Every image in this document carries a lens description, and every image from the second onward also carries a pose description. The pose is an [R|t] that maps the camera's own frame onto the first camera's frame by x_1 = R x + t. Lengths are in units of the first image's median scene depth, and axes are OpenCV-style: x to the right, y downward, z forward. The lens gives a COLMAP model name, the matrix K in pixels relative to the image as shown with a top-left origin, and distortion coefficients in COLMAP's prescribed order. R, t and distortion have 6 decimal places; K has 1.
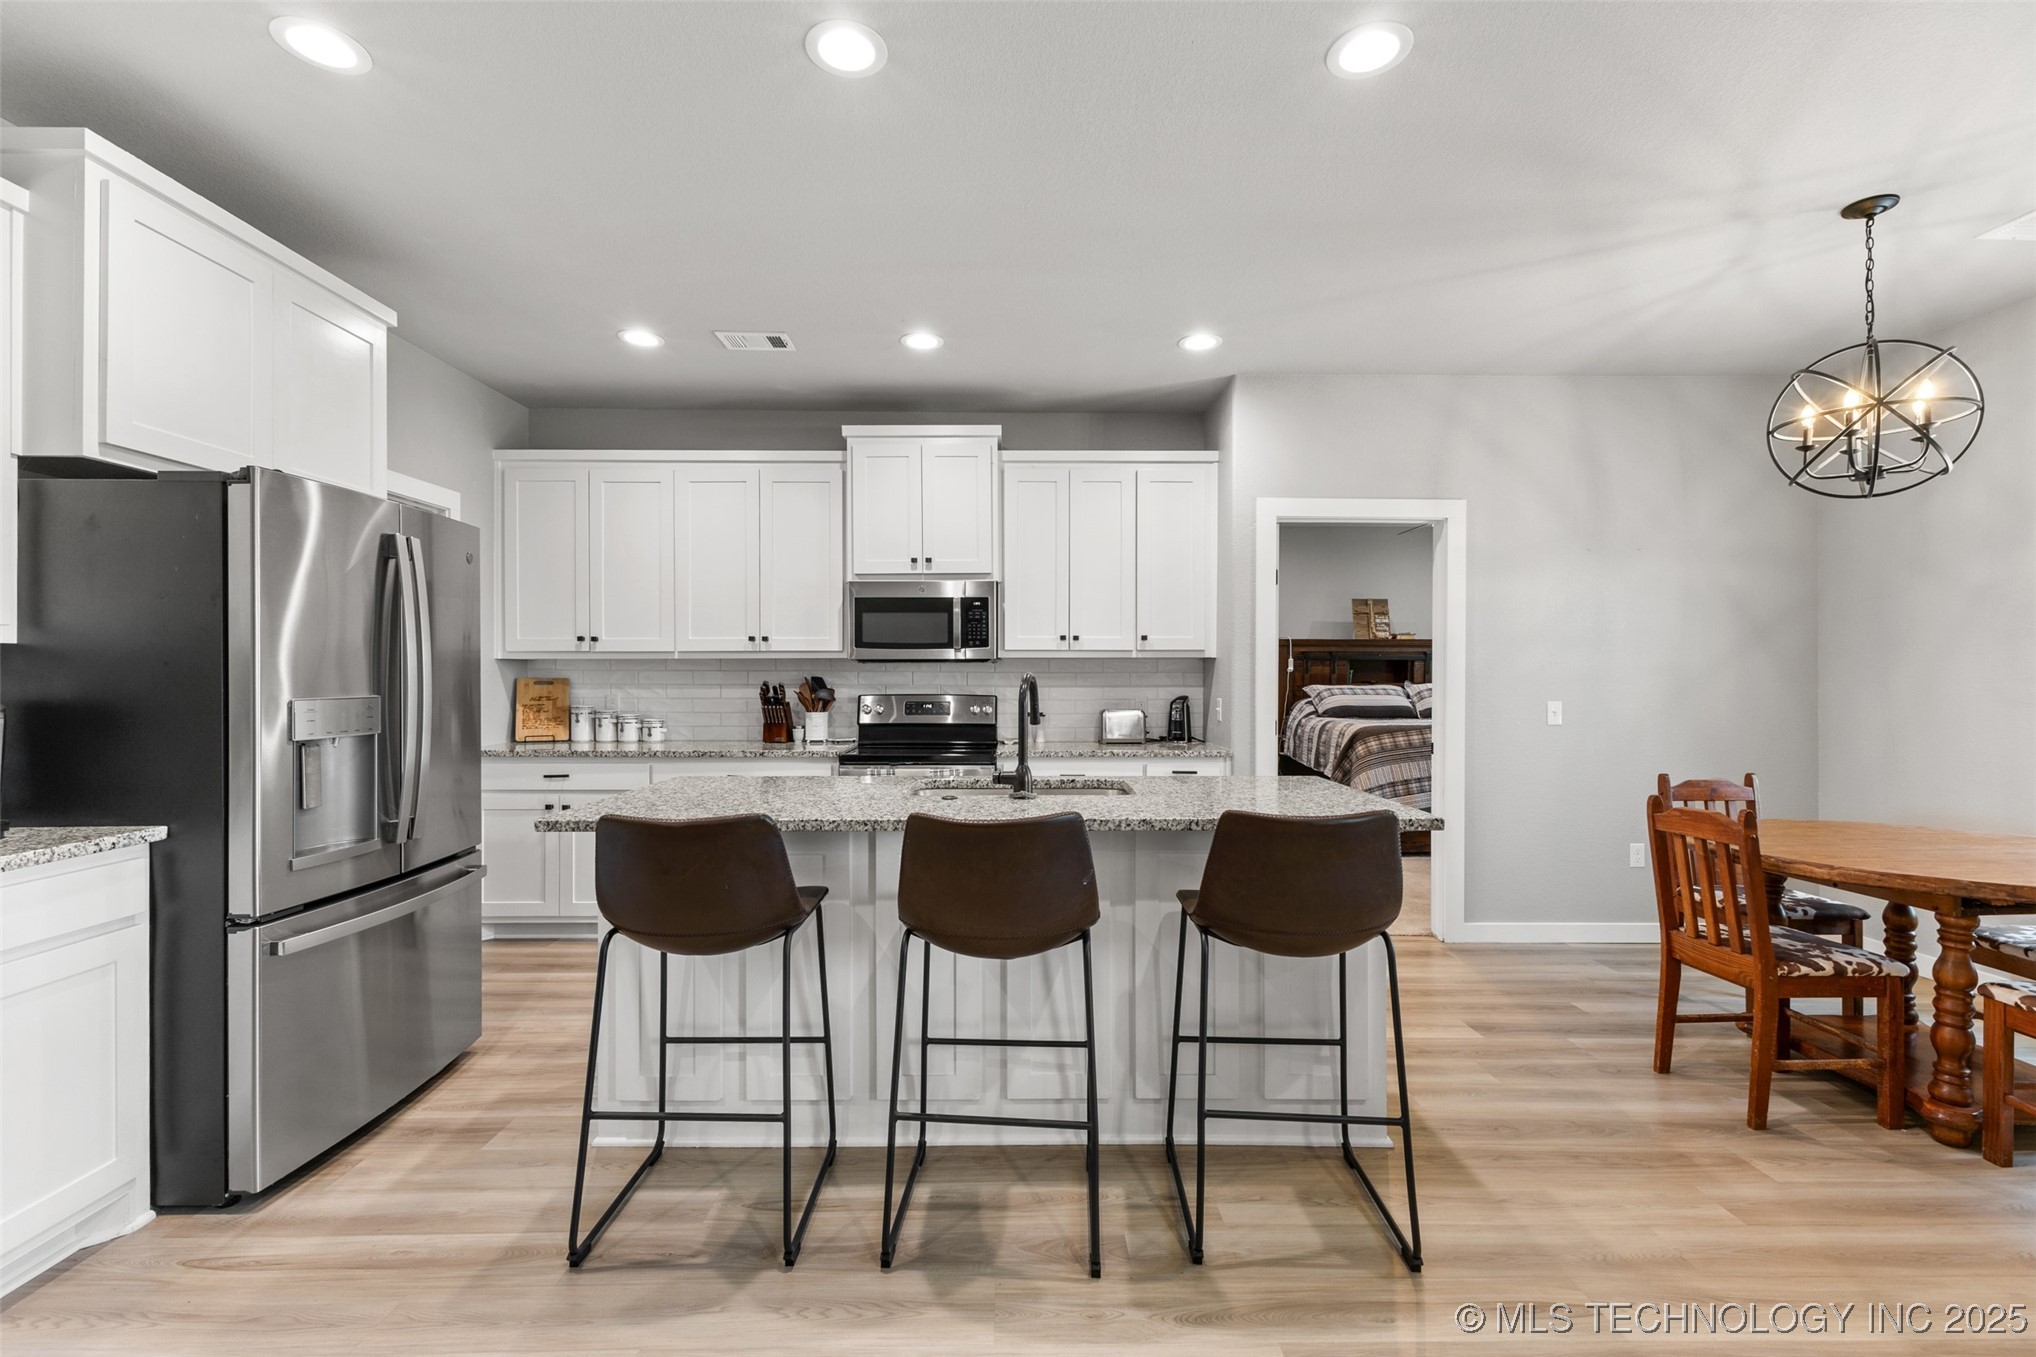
lens RADIAL K [[868.9, 0, 1029.0], [0, 868.9, 682.1], [0, 0, 1]] dist [0.003985, 0.000244]
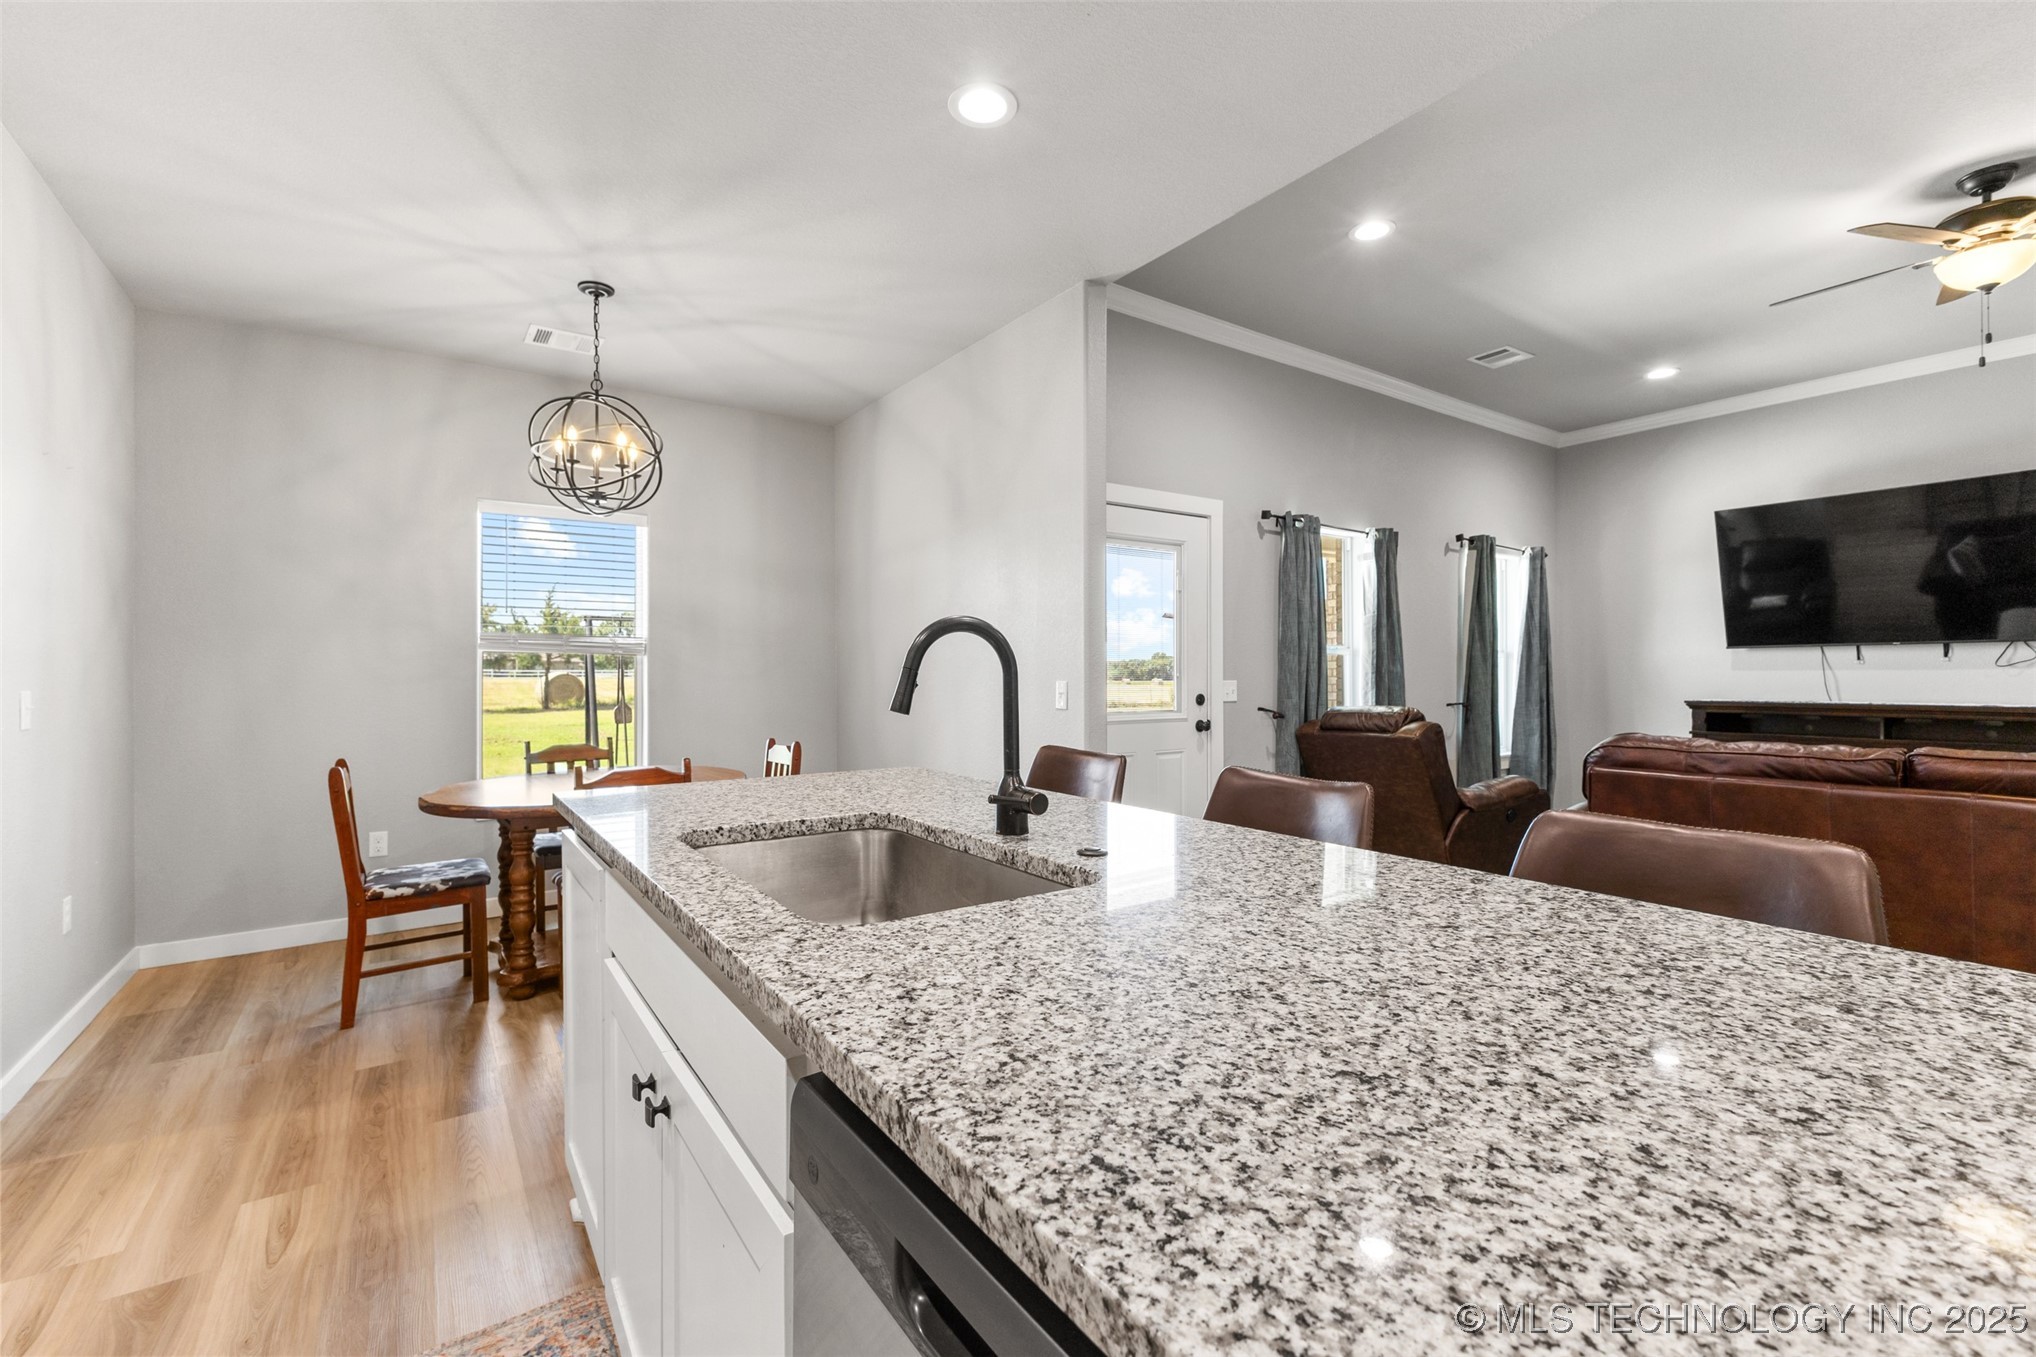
lens RADIAL K [[868.9, 0, 1029.0], [0, 868.9, 682.1], [0, 0, 1]] dist [0.003985, 0.000244]
pose [[-0.563361, -0.004040, 0.826201, -0.279246], [0.009223, 0.999895, 0.011178, 0.015121], [-0.826160, 0.013917, -0.563264, 0.731227]]
